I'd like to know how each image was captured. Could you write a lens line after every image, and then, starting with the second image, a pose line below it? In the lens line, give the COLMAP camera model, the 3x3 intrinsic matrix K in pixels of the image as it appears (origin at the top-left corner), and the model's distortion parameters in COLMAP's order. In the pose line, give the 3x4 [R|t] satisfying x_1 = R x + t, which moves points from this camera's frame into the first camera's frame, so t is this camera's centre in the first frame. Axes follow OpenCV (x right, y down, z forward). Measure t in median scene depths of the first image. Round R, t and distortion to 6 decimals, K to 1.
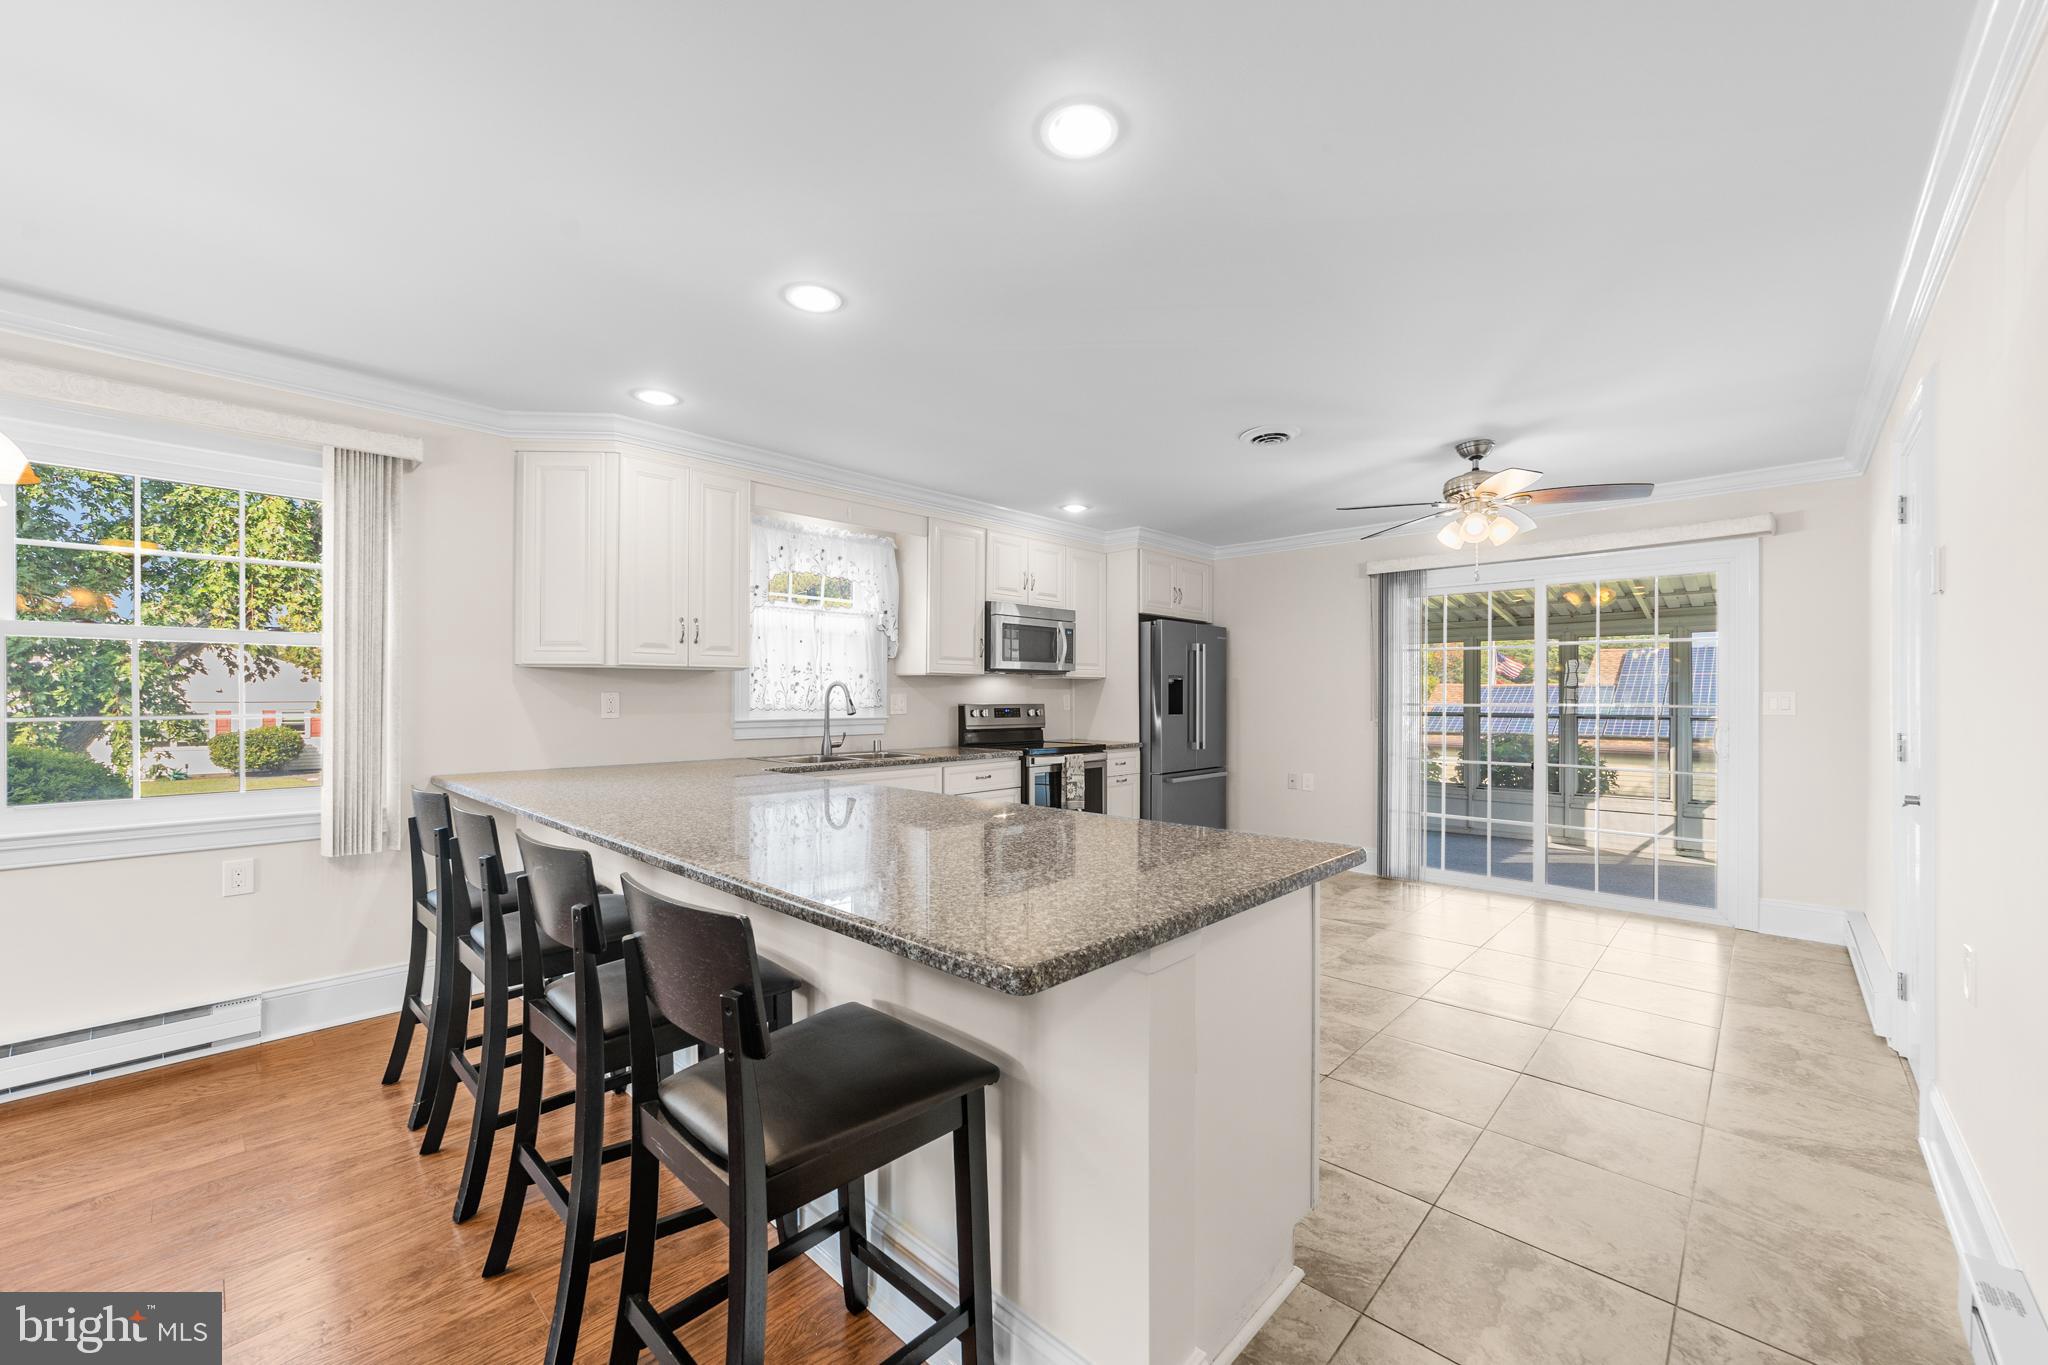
lens RADIAL K [[797.6, 0, 1023.4], [0, 797.6, 697.3], [0, 0, 1]] dist [-0.007136, 0.000433]
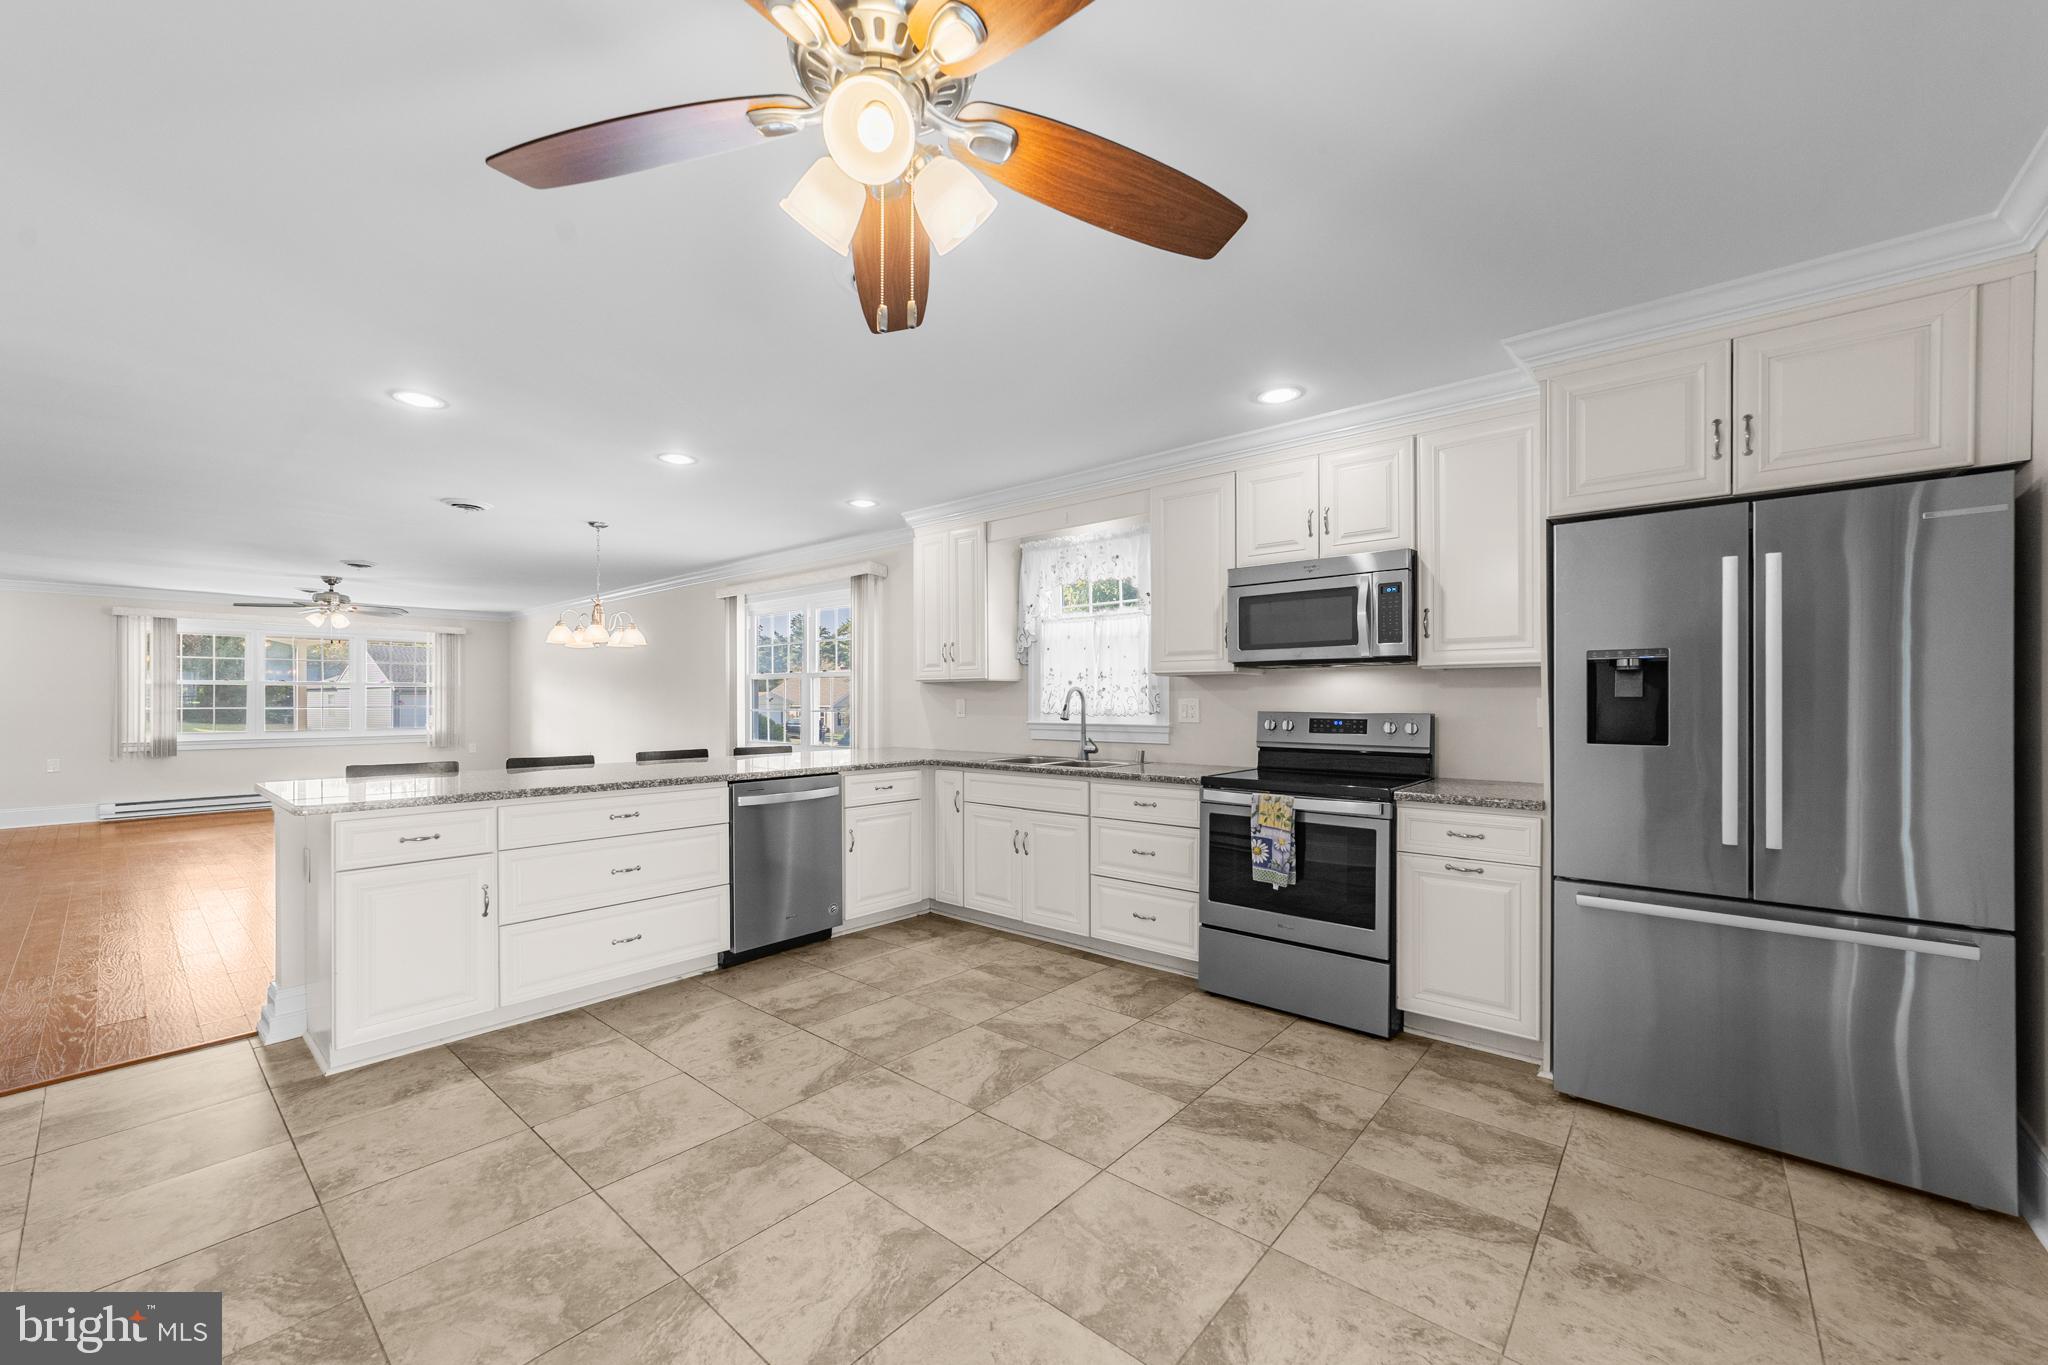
lens RADIAL K [[797.6, 0, 1025.0], [0, 797.6, 696.9], [0, 0, 1]] dist [-0.007136, 0.000433]
pose [[0.052383, -0.005883, -0.998610, 0.671259], [0.000929, 0.999983, -0.005842, -0.001025], [0.998627, -0.000621, 0.052387, 0.774682]]
